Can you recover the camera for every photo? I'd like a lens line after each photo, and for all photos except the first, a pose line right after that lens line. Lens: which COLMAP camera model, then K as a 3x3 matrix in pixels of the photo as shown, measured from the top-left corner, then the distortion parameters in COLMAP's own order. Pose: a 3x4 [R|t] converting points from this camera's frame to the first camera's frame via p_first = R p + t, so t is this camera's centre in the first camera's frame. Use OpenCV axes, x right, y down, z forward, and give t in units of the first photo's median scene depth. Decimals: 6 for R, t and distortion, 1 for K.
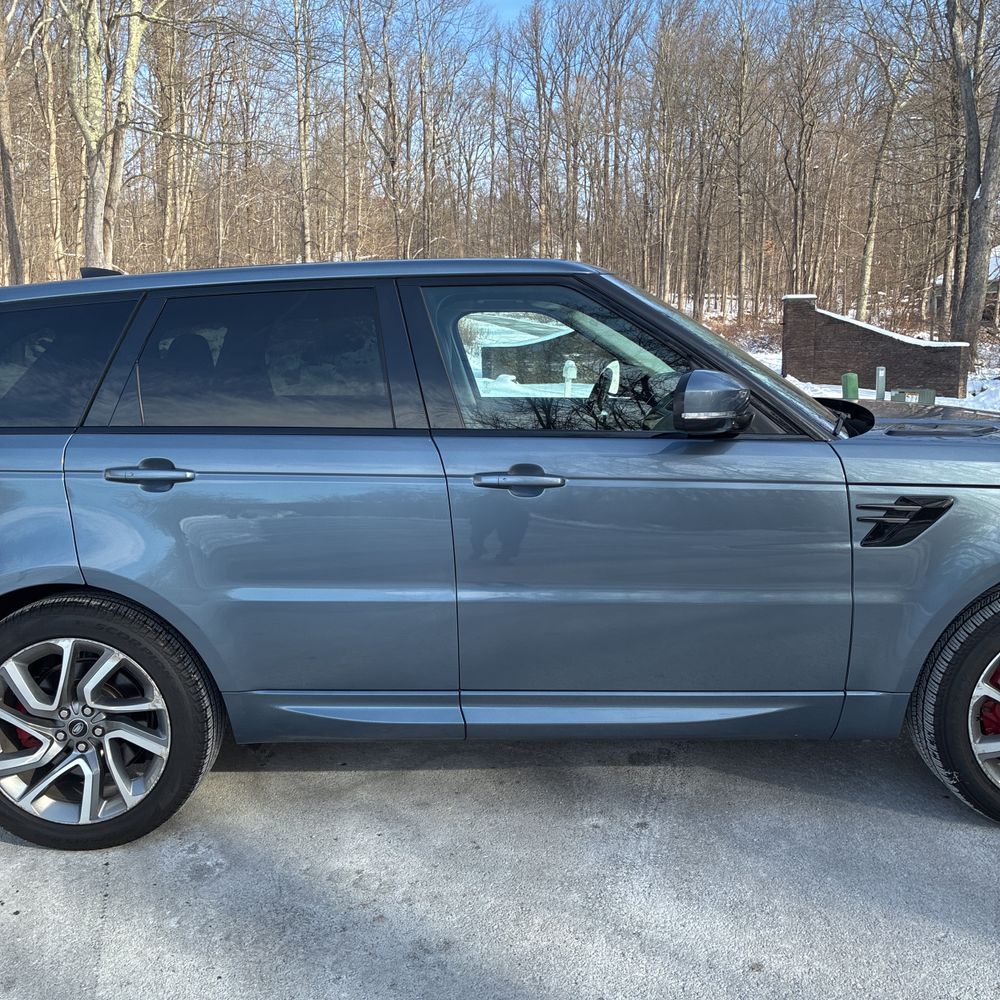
lens RADIAL K [[990.4, 0, 490.4], [0, 990.4, 487.8], [0, 0, 1]] dist [0.019236, 0.001415]
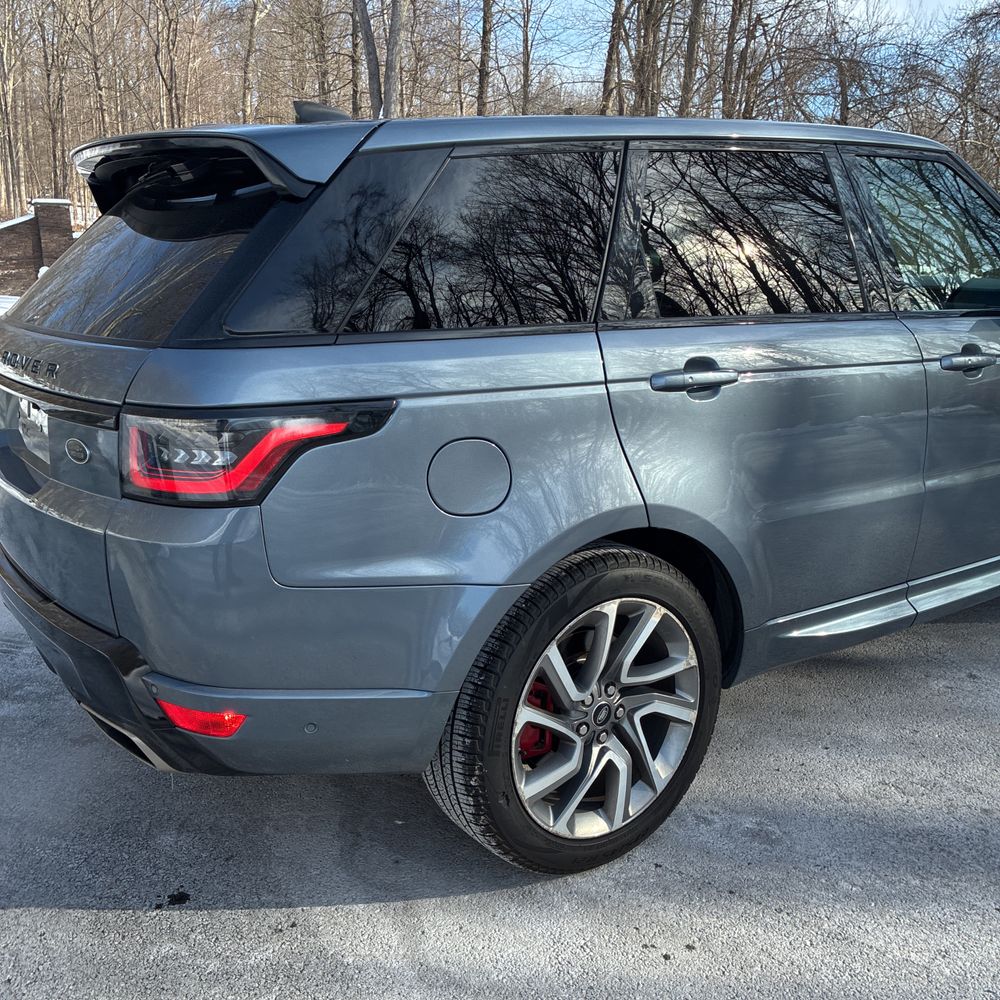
lens RADIAL K [[1000.4, 0, 482.2], [0, 1000.4, 501.9], [0, 0, 1]] dist [0.057425, -0.074676]
pose [[0.815441, -0.125122, 0.565156, -0.799867], [0.071815, 0.990683, 0.115713, -0.017410], [-0.574368, -0.053770, 0.816829, 0.370834]]
